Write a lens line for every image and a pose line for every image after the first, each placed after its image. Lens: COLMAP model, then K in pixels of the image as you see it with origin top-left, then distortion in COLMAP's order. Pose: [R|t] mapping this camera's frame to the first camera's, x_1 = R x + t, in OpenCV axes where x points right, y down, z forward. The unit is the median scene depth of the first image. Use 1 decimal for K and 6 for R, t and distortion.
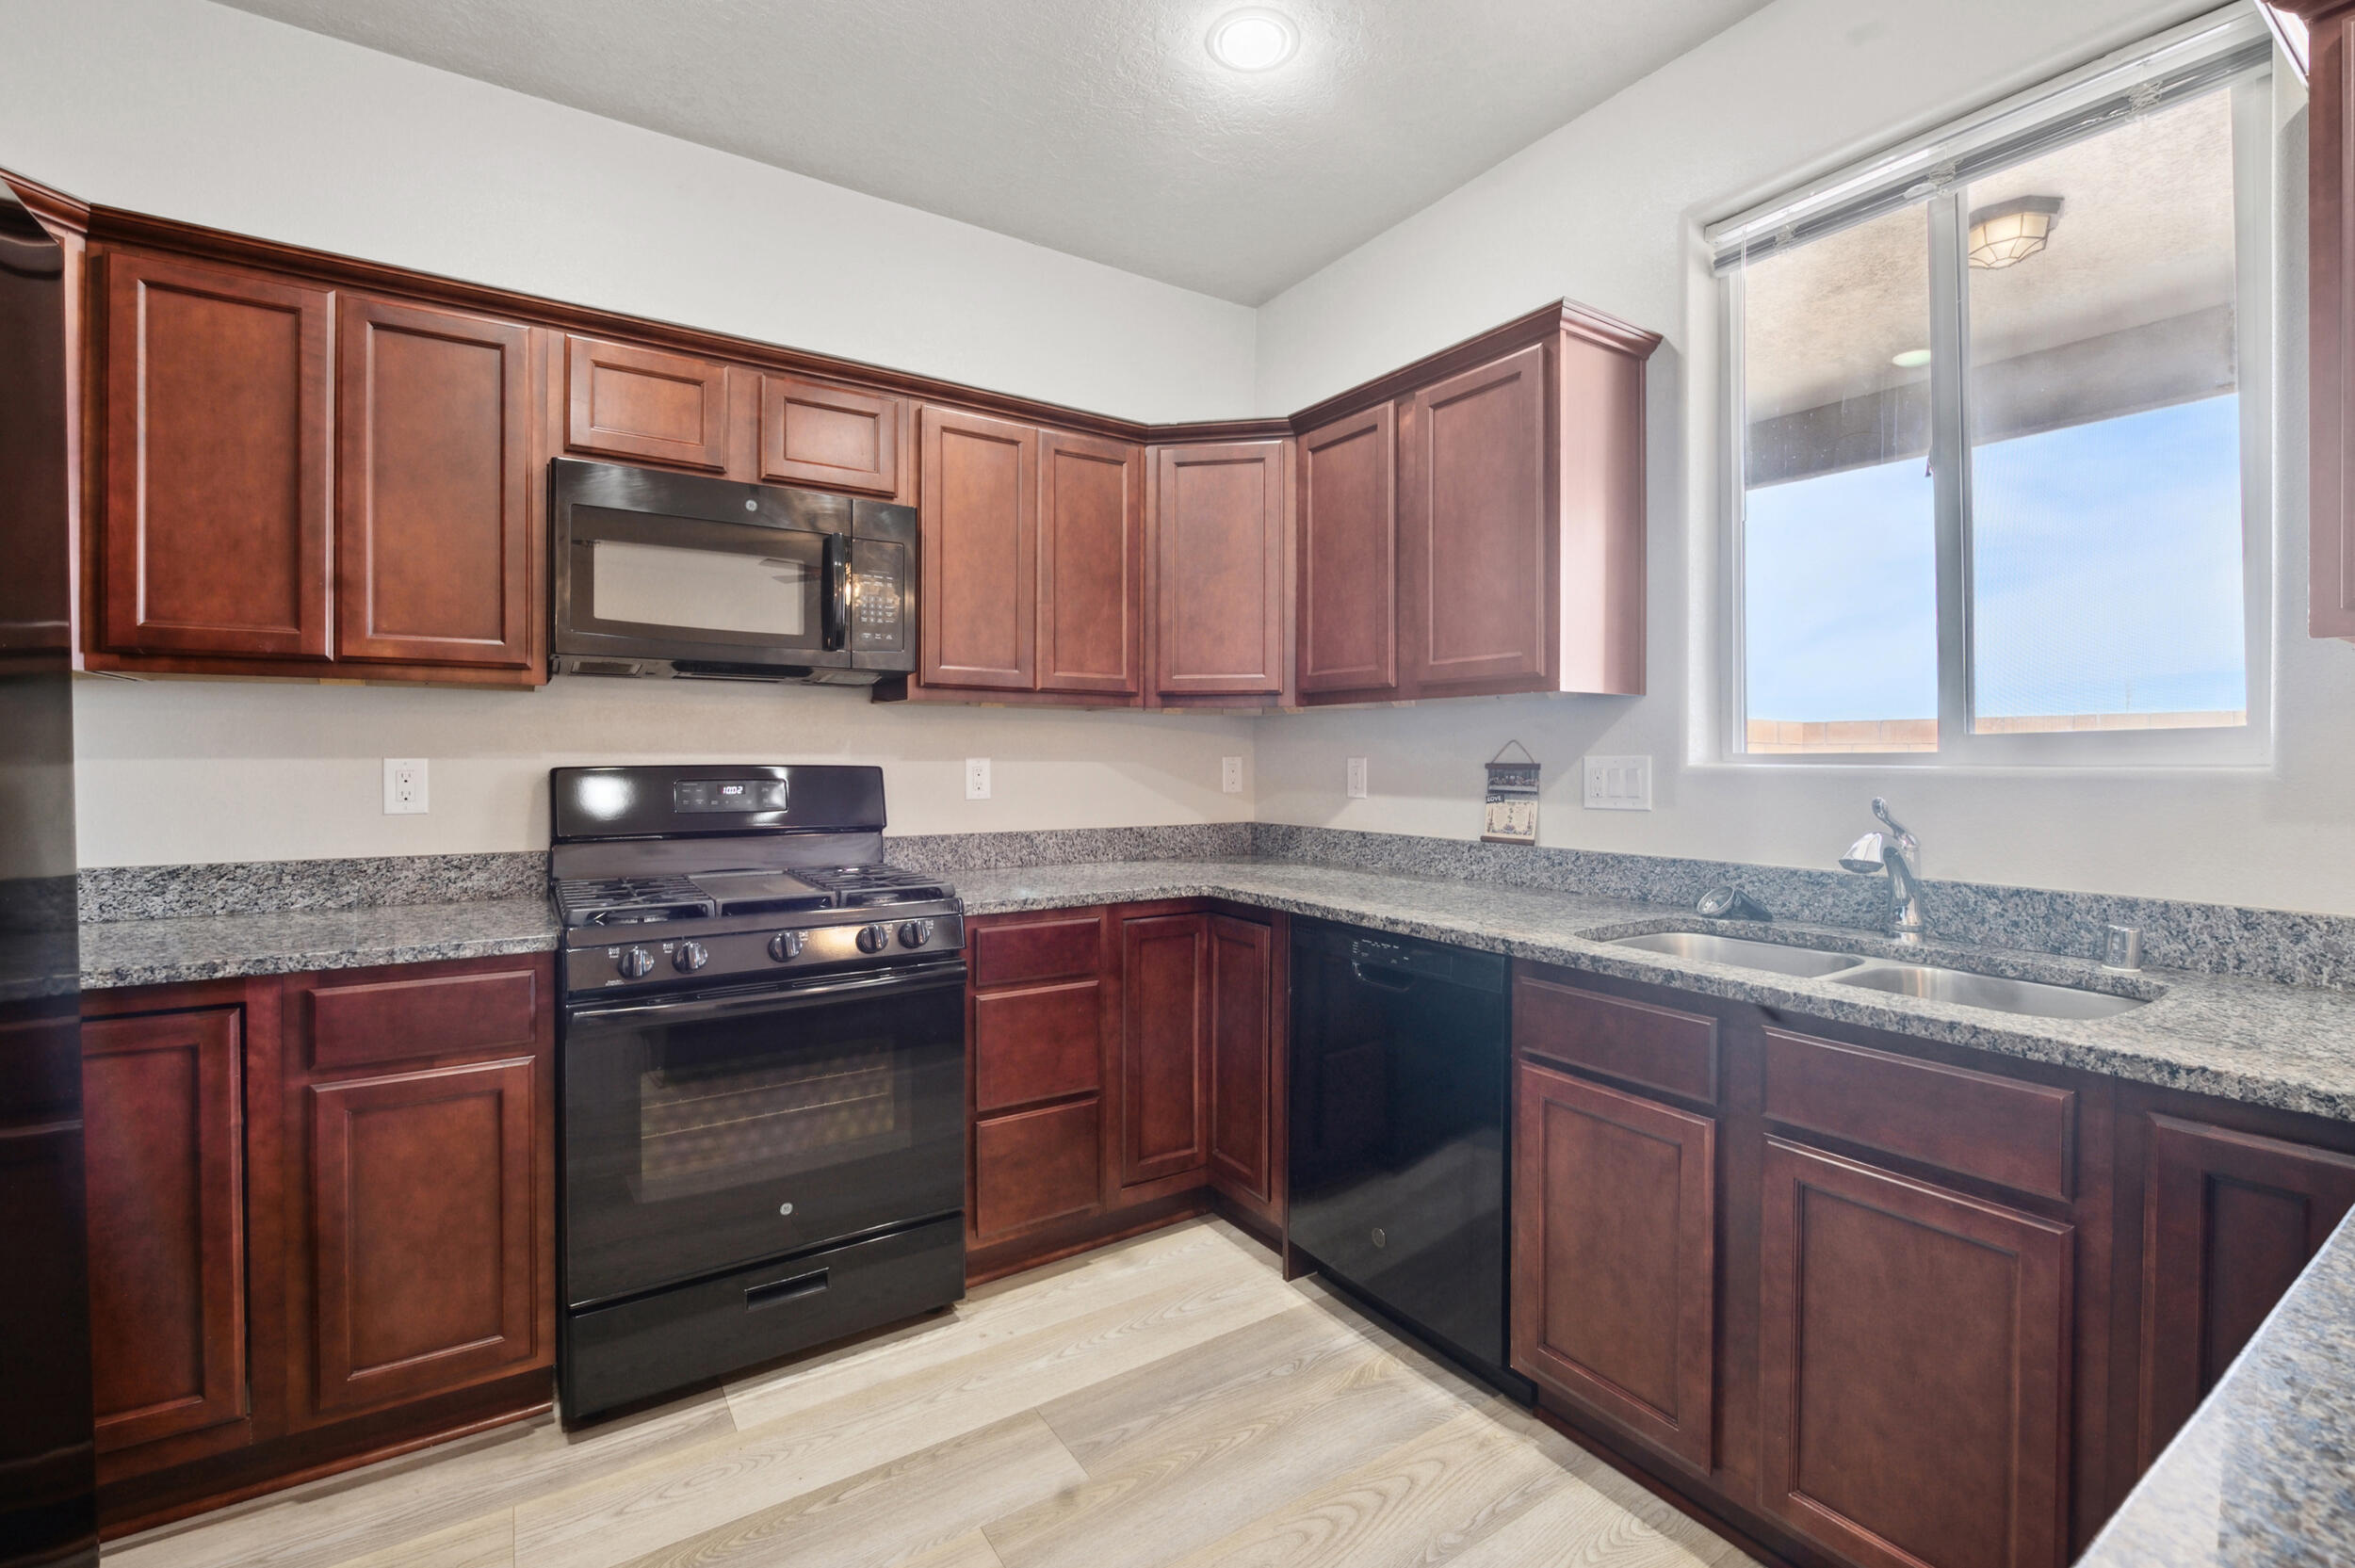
lens RADIAL K [[1028.8, 0, 1172.9], [0, 1028.8, 750.5], [0, 0, 1]] dist [-0.000767, -0.005433]
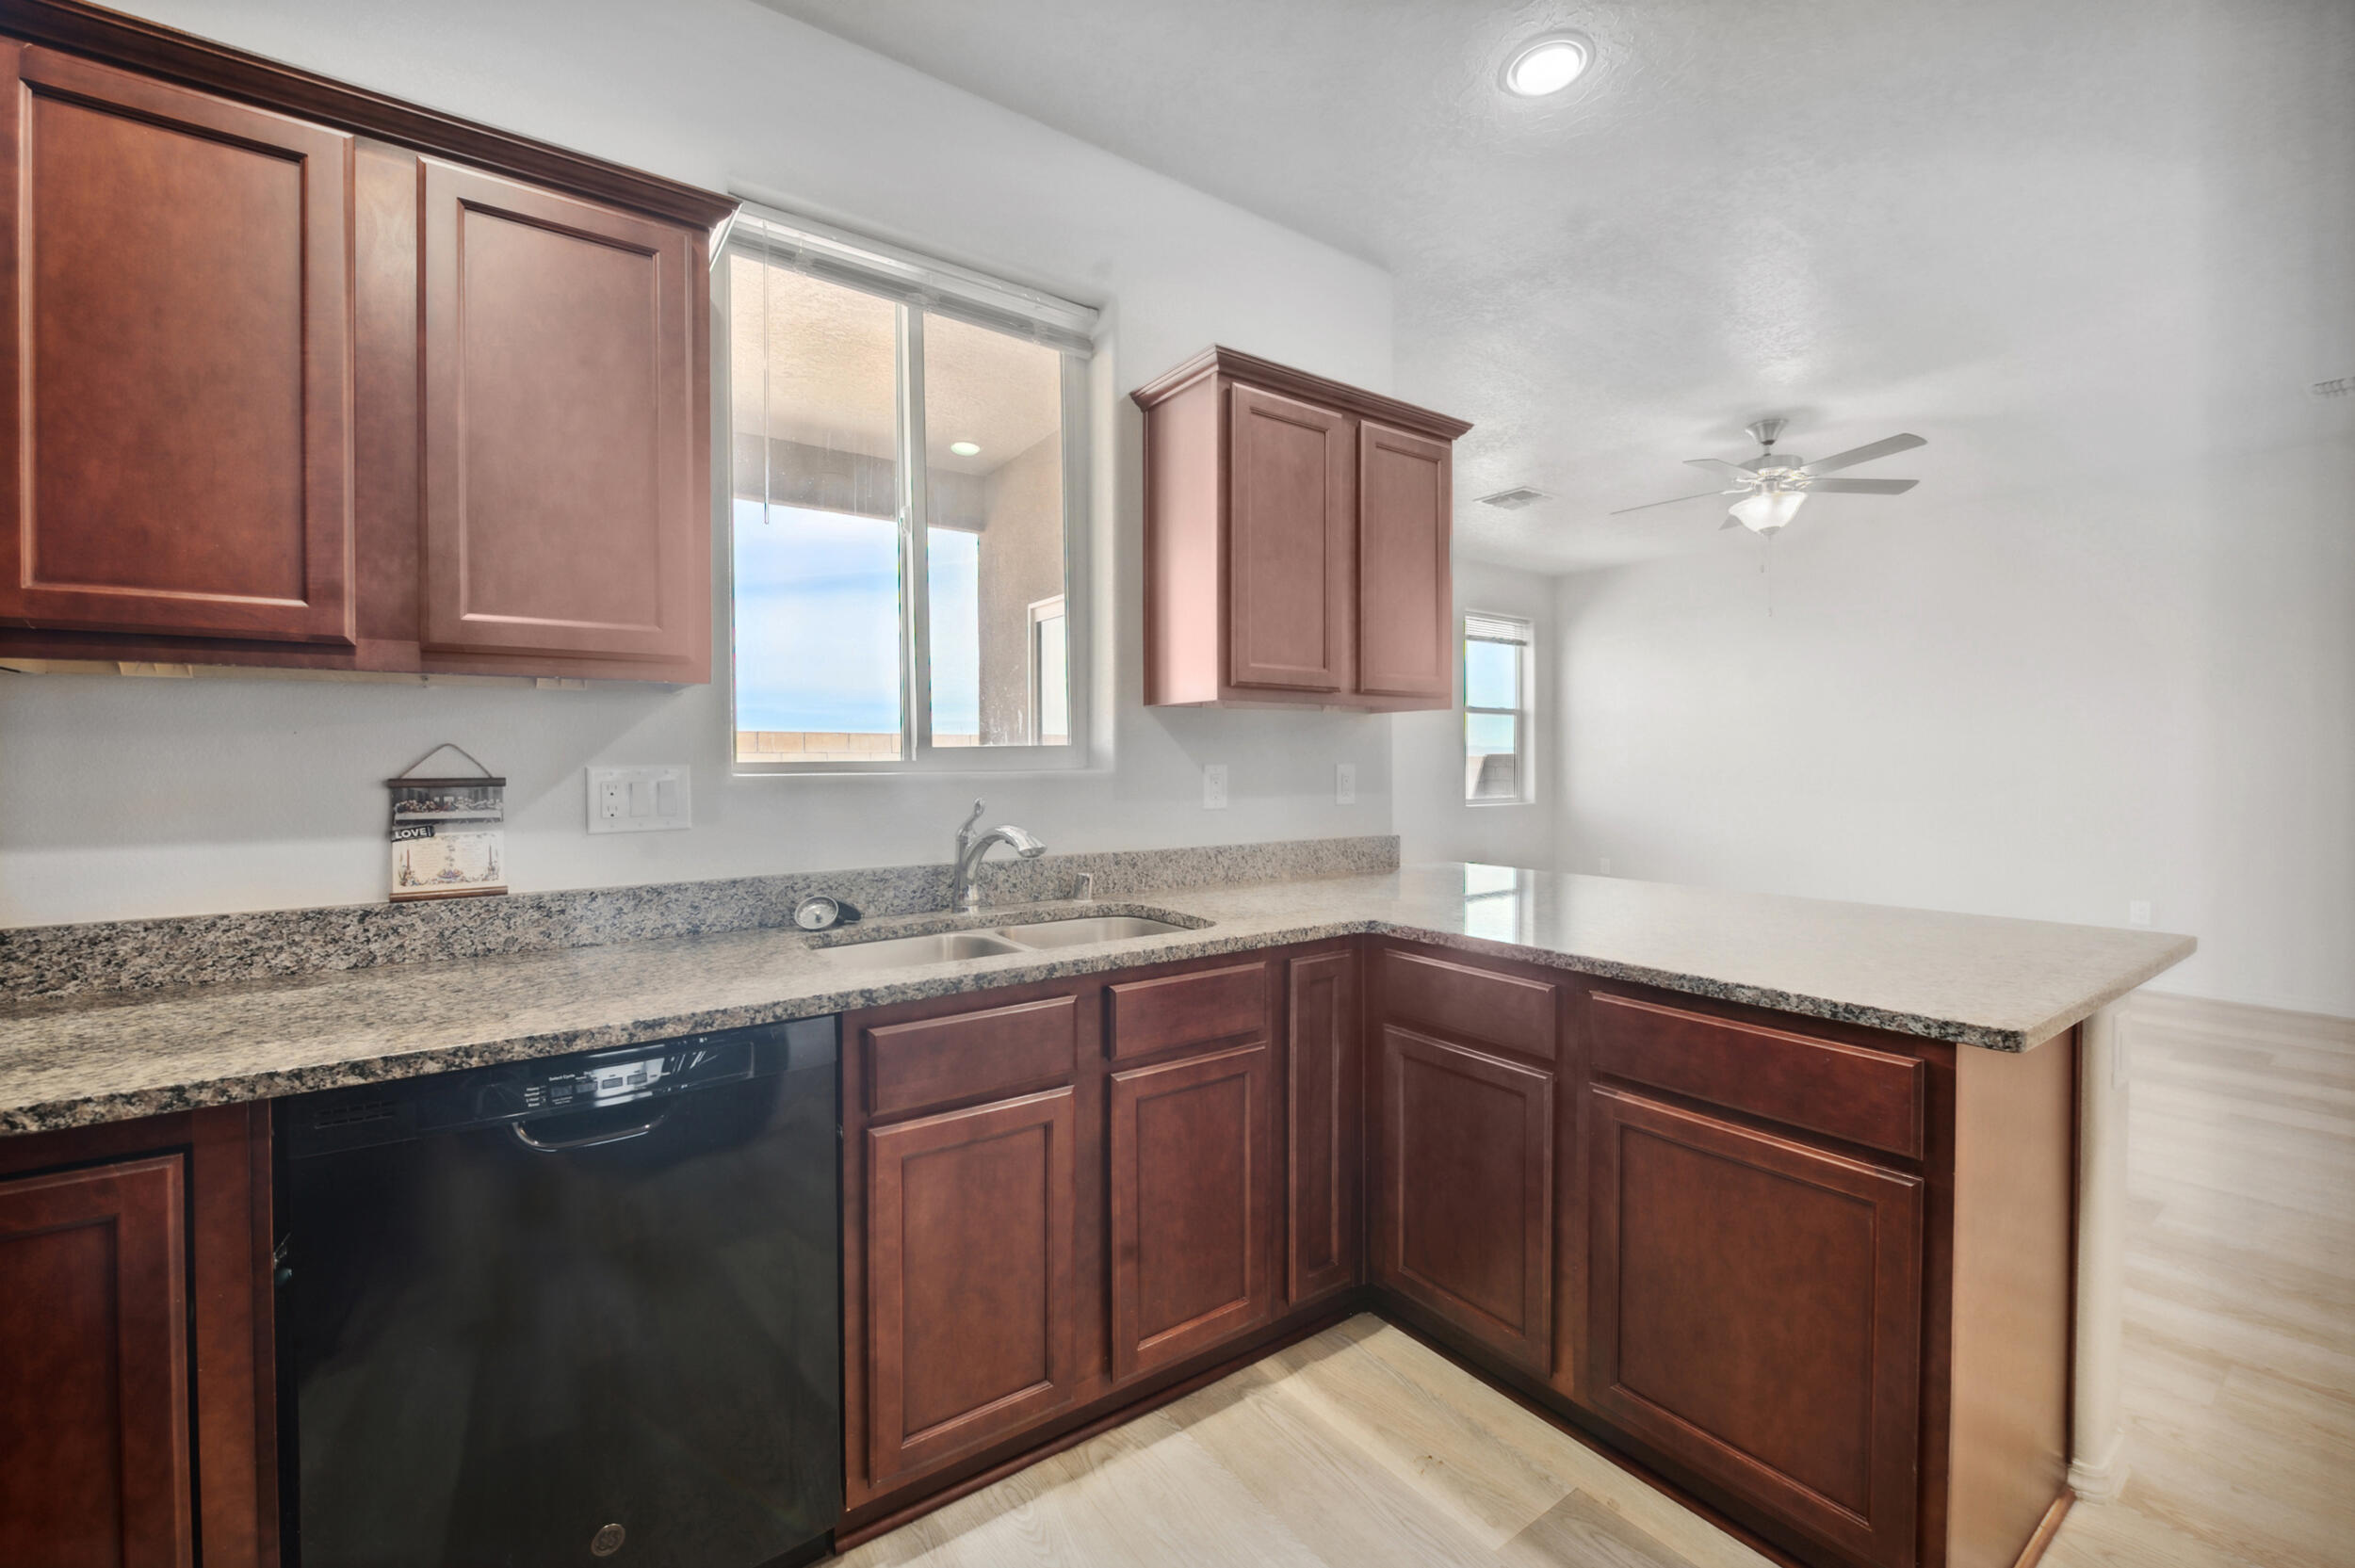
lens RADIAL K [[924.6, 0, 1177.5], [0, 924.6, 784.0], [0, 0, 1]] dist [-0.000266, -0.008016]
pose [[-0.030242, -0.018308, 0.999375, -0.342182], [0.003478, 0.999824, 0.018422, 0.008156], [-0.999537, 0.004033, -0.030173, 0.650943]]
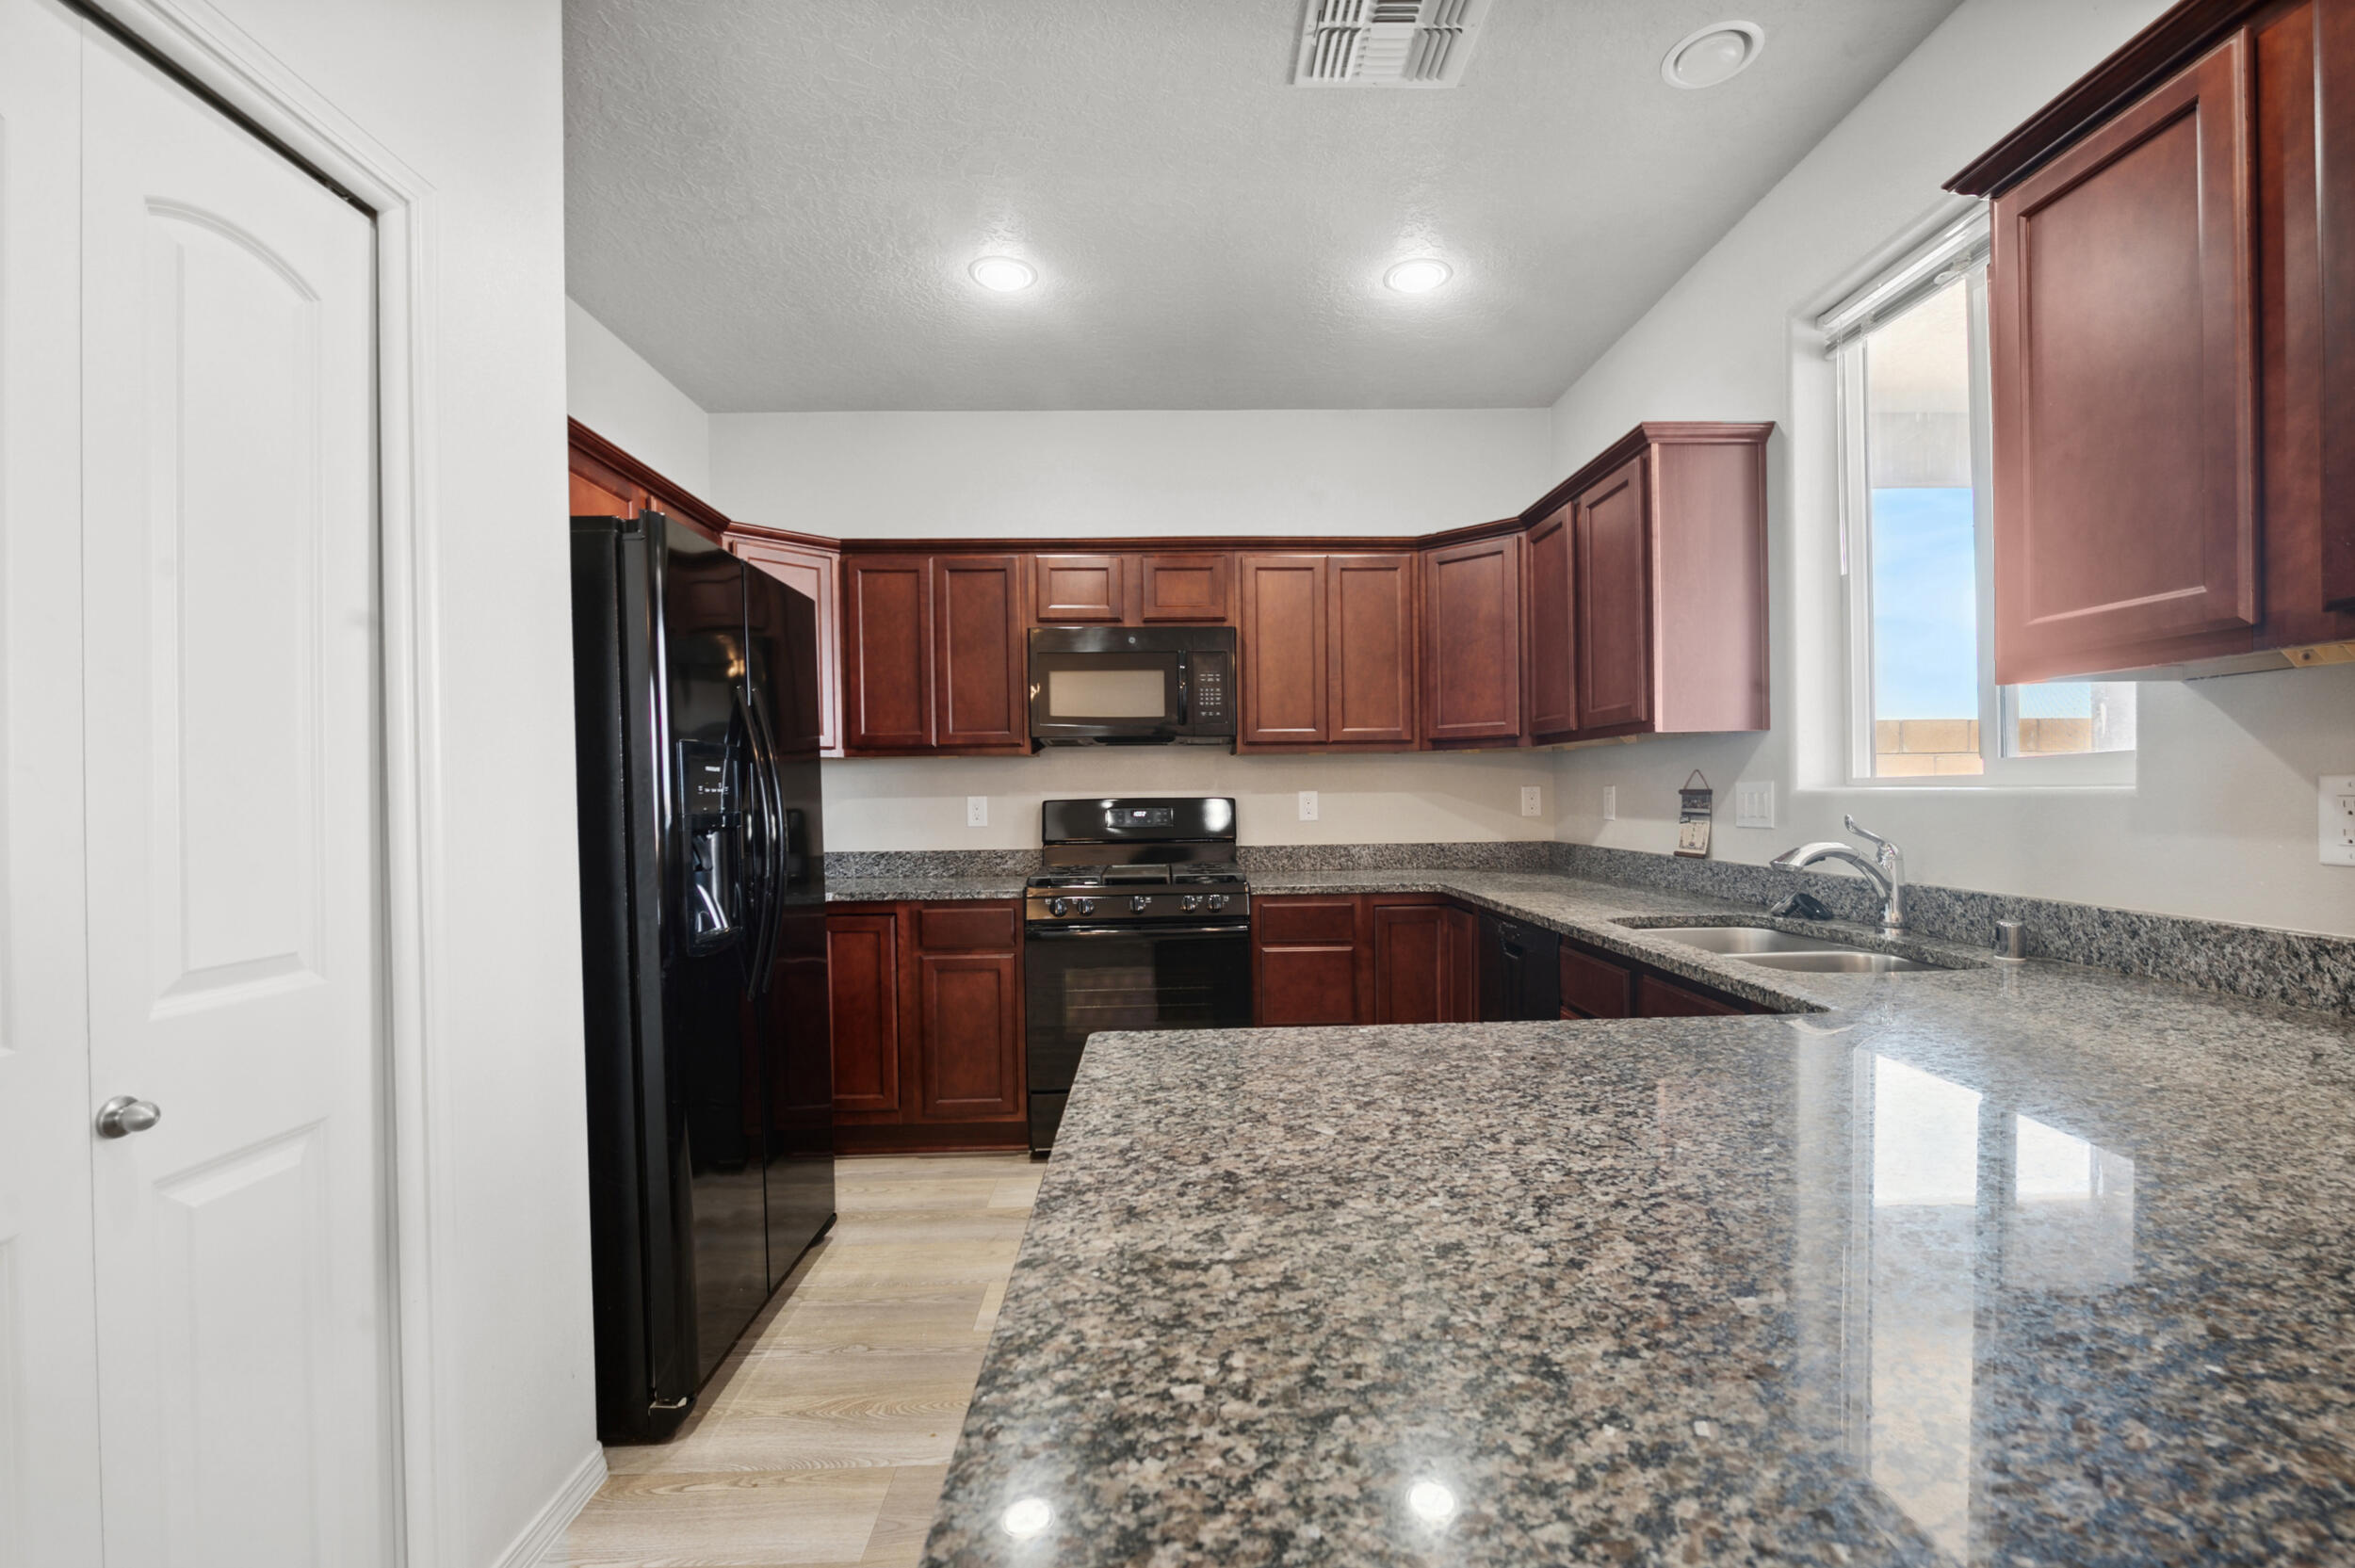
lens RADIAL K [[1024.3, 0, 1177.5], [0, 1024.3, 784.0], [0, 0, 1]] dist [-0.000141, -0.000245]
pose [[0.848222, -0.018340, -0.529324, 0.537478], [0.019923, 0.999798, -0.002714, -0.002520], [0.529266, -0.008244, 0.848416, -0.367665]]
